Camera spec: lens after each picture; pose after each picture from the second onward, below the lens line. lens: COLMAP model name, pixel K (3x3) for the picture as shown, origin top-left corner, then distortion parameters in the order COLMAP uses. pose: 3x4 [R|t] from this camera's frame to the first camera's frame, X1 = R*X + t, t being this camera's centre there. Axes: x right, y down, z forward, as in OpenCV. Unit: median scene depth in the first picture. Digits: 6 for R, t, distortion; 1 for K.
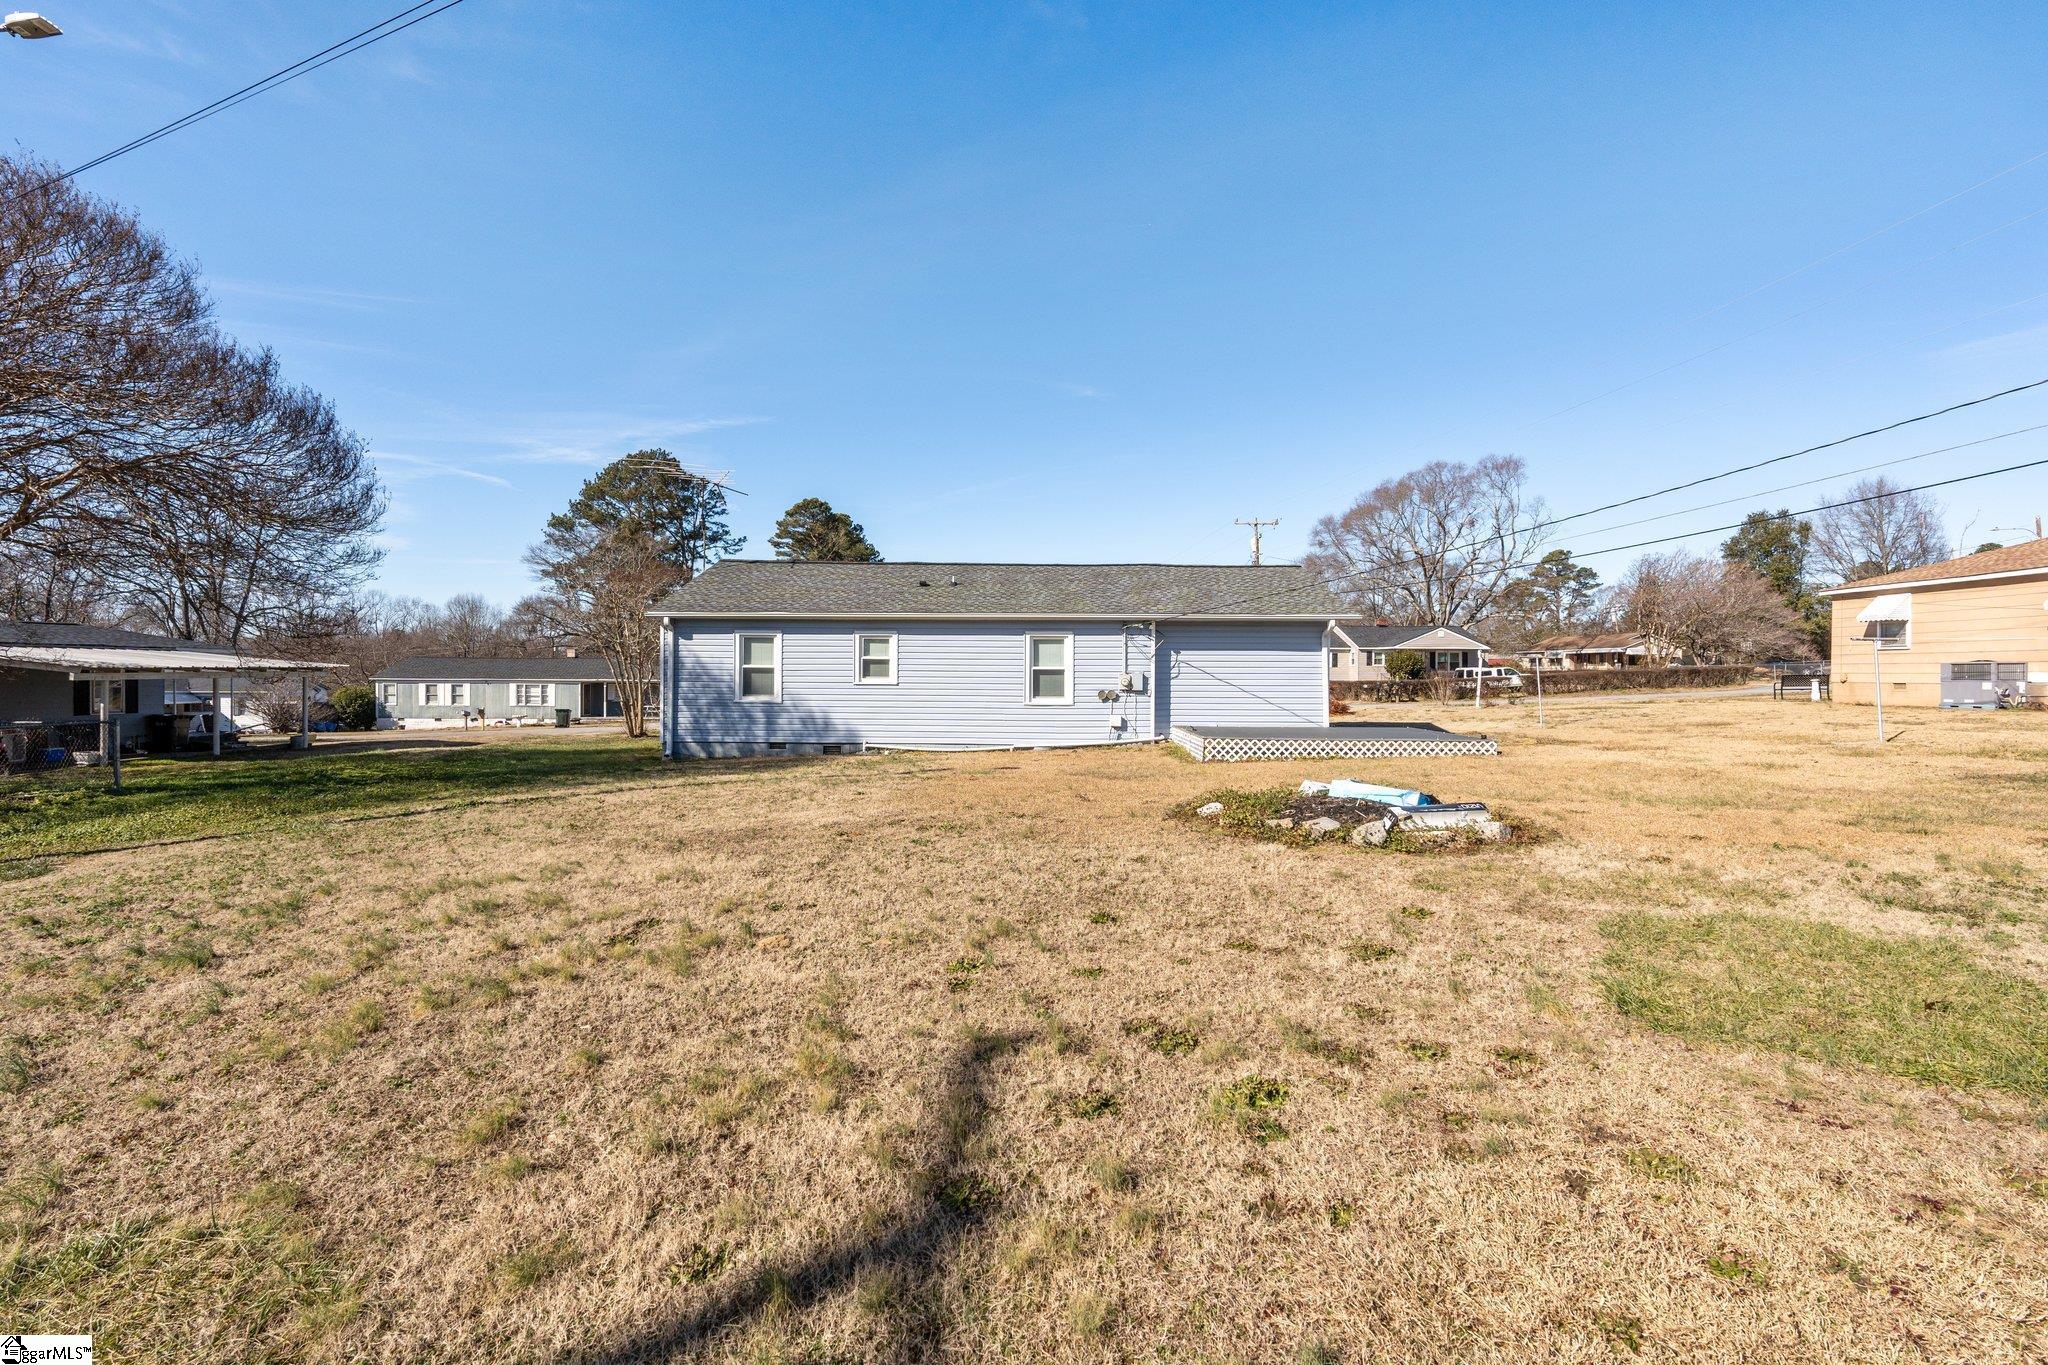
lens RADIAL K [[889.4, 0, 1020.4], [0, 889.4, 680.2], [0, 0, 1]] dist [-0.007737, 0.000163]
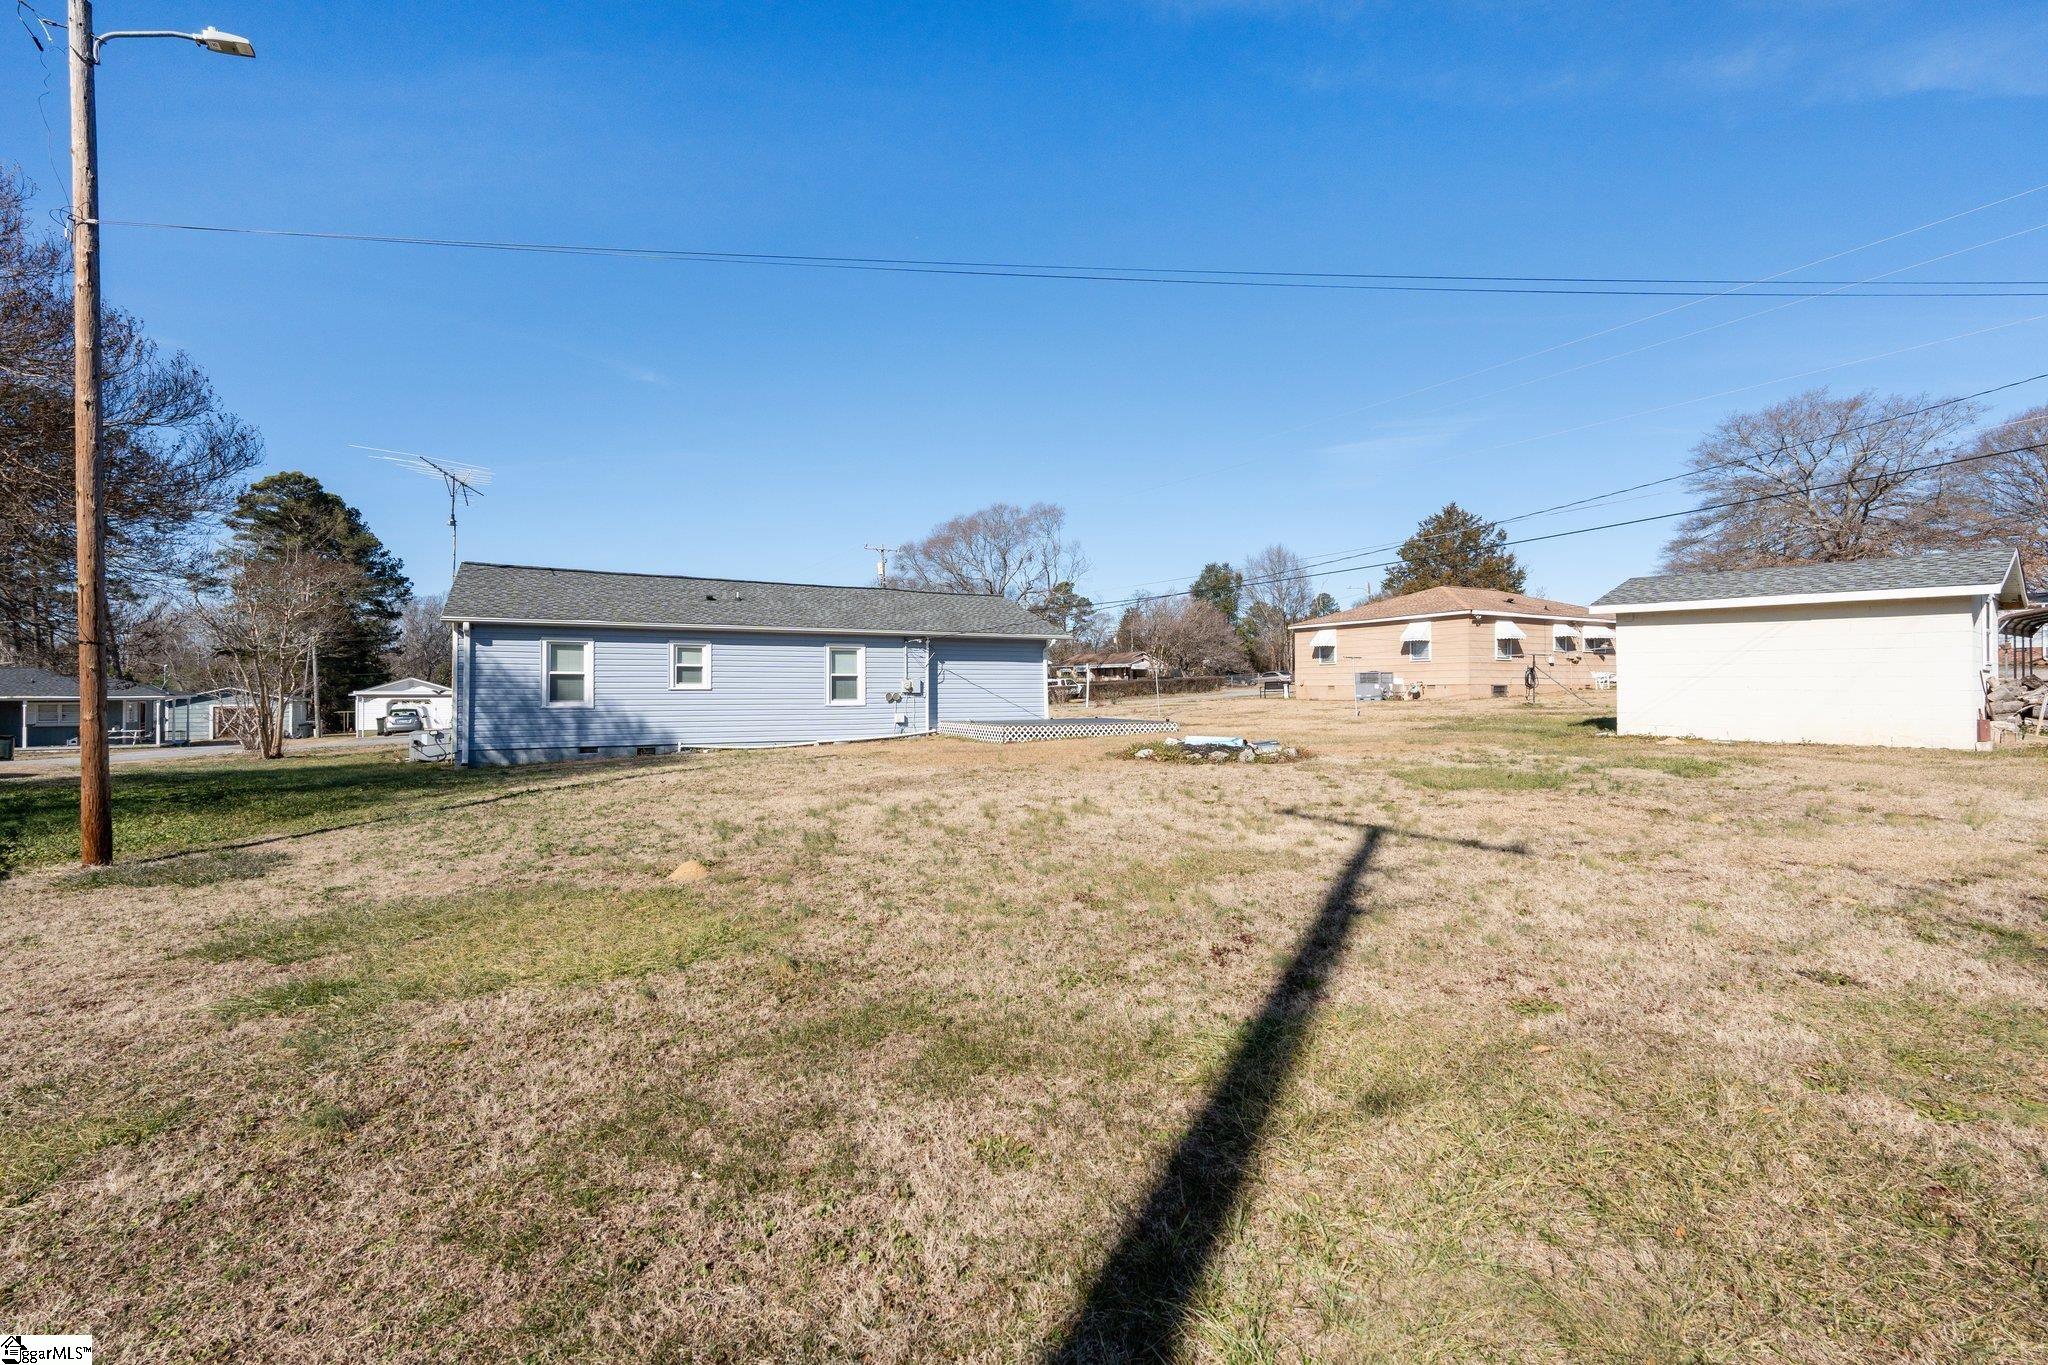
lens RADIAL K [[889.4, 0, 1028.5], [0, 889.4, 683.4], [0, 0, 1]] dist [-0.007737, 0.000163]
pose [[0.867857, -0.003889, 0.496800, -0.340417], [0.010111, 0.999901, -0.009835, 0.011771], [-0.496712, 0.013558, 0.867810, -0.146948]]
